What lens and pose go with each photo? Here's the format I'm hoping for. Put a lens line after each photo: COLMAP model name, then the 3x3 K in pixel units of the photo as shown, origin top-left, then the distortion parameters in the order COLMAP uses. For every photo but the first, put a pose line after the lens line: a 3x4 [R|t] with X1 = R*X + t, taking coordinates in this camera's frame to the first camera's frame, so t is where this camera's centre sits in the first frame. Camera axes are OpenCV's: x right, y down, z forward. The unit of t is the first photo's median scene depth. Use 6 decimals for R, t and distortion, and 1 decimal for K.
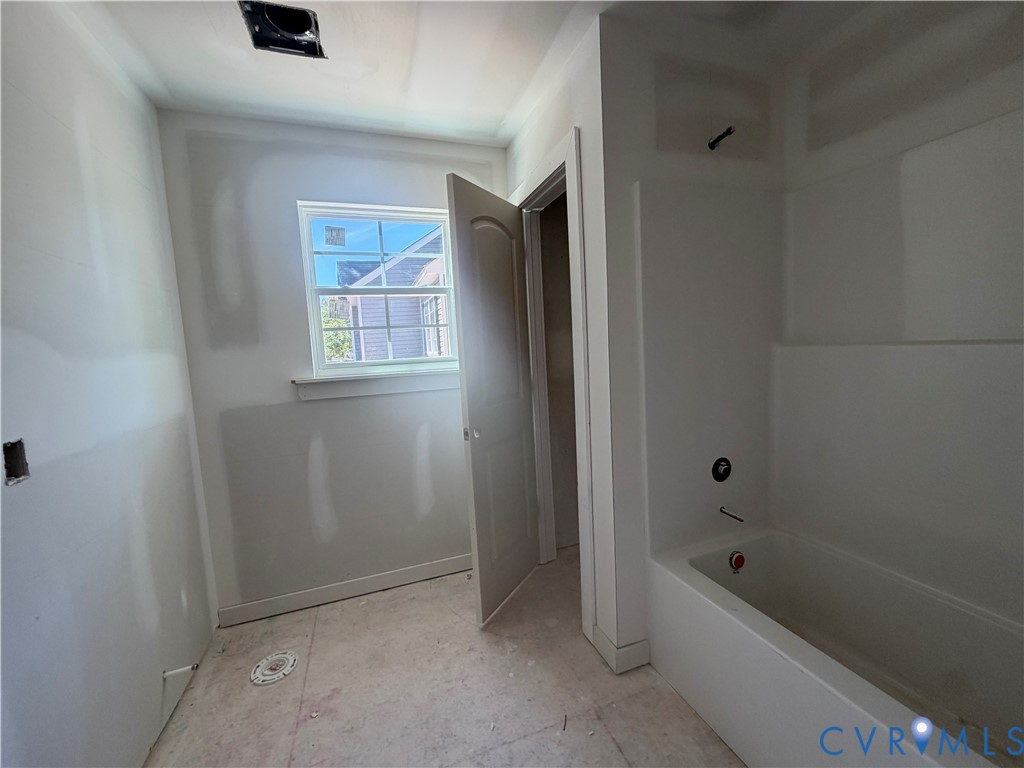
lens RADIAL K [[415.1, 0, 512.0], [0, 415.1, 384.0], [0, 0, 1]] dist [-0.000544, 0.000241]
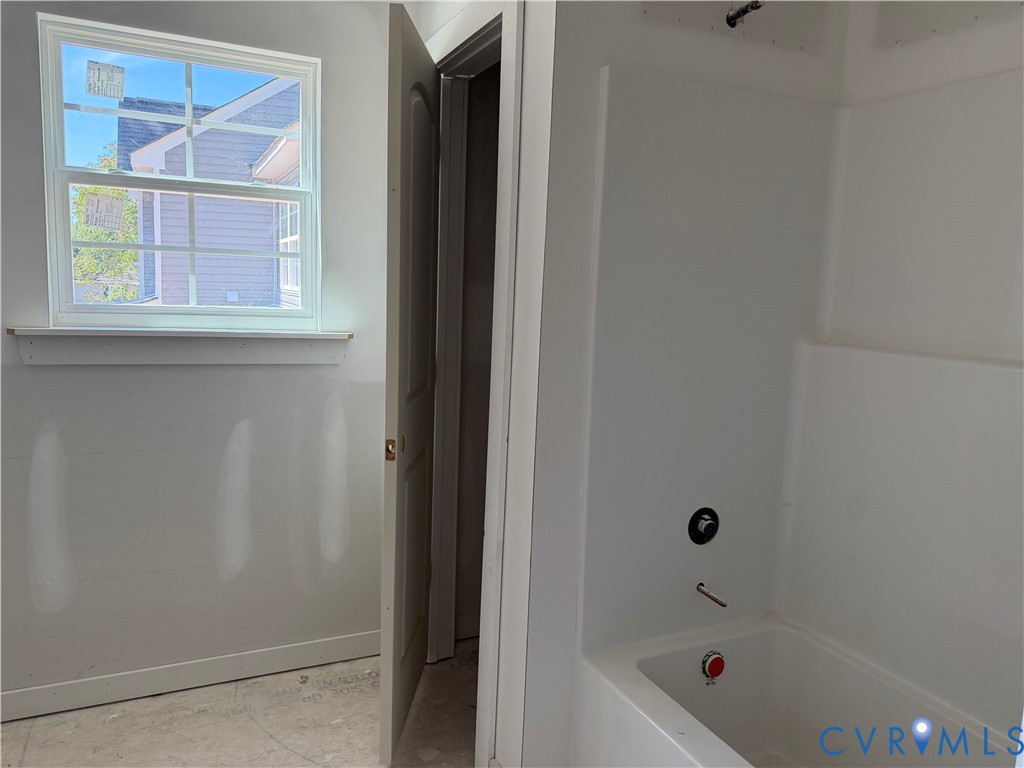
lens RADIAL K [[739.8, 0, 512.0], [0, 739.8, 384.0], [0, 0, 1]] dist [0.005967, -0.010449]
pose [[0.991187, 0.078708, 0.106555, 0.053819], [-0.082435, 0.996113, 0.031035, -0.020681], [-0.103698, -0.039546, 0.993822, -0.085883]]
